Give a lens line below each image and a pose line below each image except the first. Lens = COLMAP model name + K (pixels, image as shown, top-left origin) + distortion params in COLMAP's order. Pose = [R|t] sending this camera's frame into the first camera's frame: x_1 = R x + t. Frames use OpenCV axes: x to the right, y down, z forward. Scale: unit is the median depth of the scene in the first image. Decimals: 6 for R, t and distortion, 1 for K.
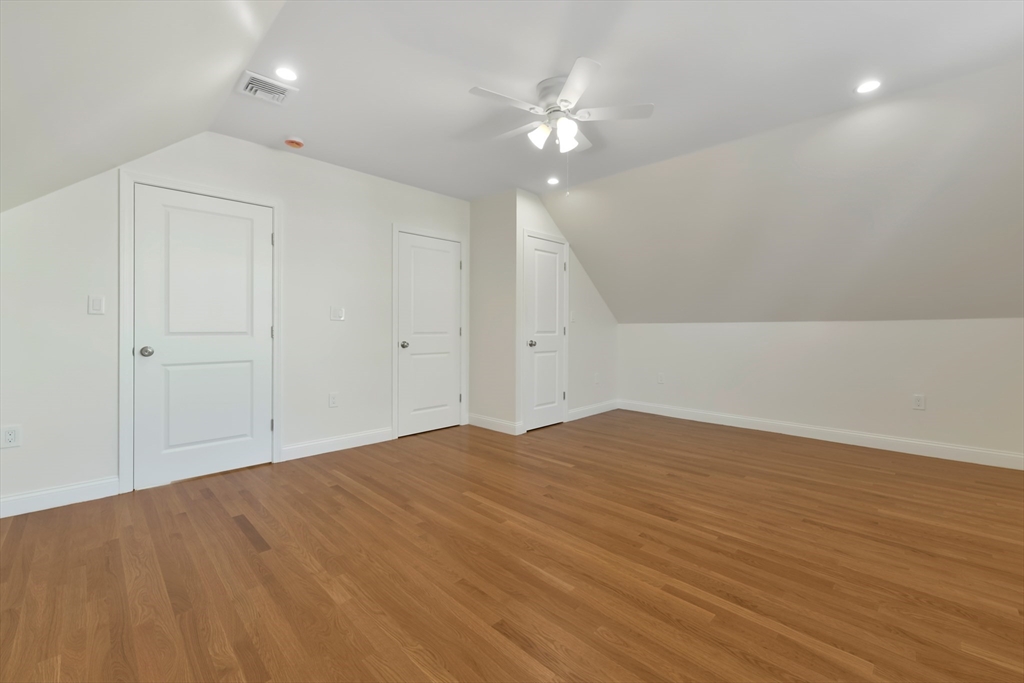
lens RADIAL K [[427.9, 0, 527.8], [0, 427.9, 326.3], [0, 0, 1]] dist [-0.000803, 0.000094]
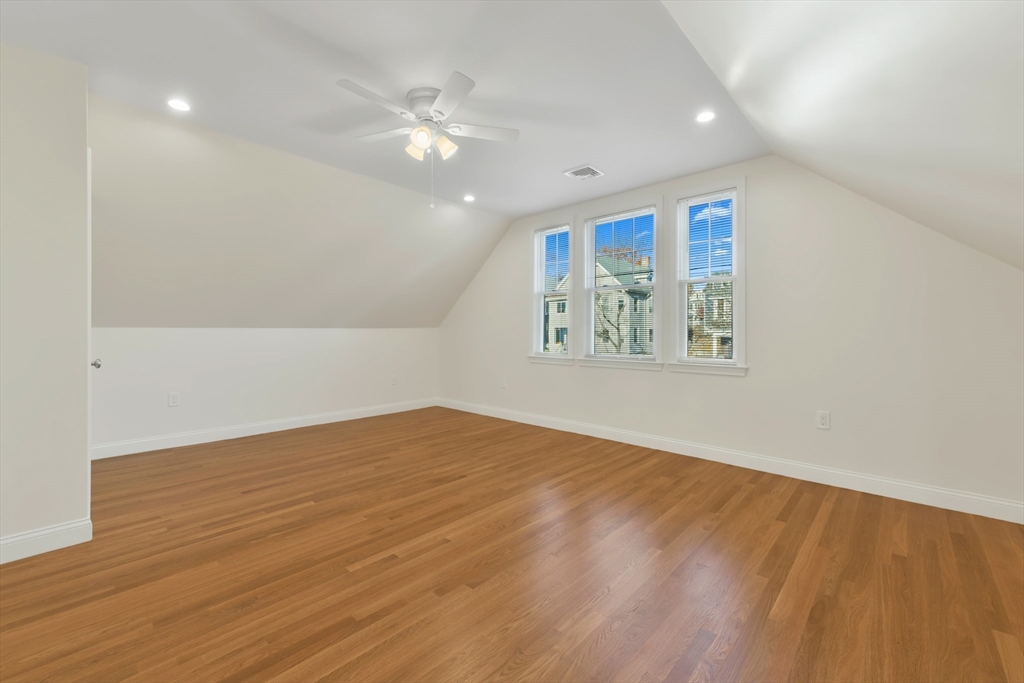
lens RADIAL K [[427.9, 0, 511.8], [0, 427.9, 339.9], [0, 0, 1]] dist [-0.000803, 0.000094]
pose [[-0.027549, -0.020123, 0.999418, -0.874258], [-0.003298, 0.999794, 0.020040, -0.005917], [-0.999615, -0.002744, -0.027609, 0.771601]]
